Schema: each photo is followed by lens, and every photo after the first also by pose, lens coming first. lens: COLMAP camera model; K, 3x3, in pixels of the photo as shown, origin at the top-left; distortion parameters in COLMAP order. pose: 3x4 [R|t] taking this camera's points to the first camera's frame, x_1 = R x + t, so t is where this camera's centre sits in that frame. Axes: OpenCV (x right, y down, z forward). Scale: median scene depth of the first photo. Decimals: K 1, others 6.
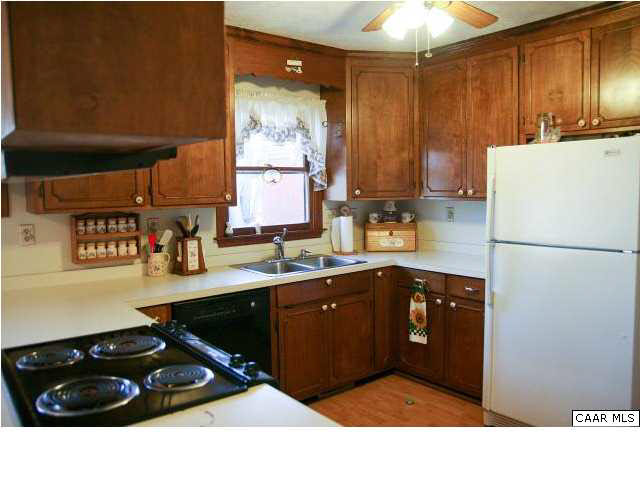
lens RADIAL K [[499.9, 0, 319.7], [0, 499.9, 221.5], [0, 0, 1]] dist [-0.002903, -0.002030]
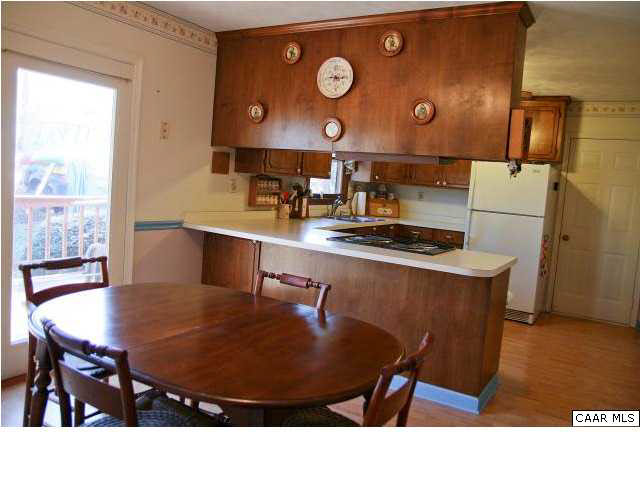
lens RADIAL K [[499.9, 0, 319.7], [0, 499.9, 221.5], [0, 0, 1]] dist [-0.002903, -0.002030]
pose [[0.929185, 0.060797, 0.364581, -0.720389], [-0.070206, 0.997453, 0.012598, 0.080596], [-0.362887, -0.037302, 0.931086, -0.469008]]
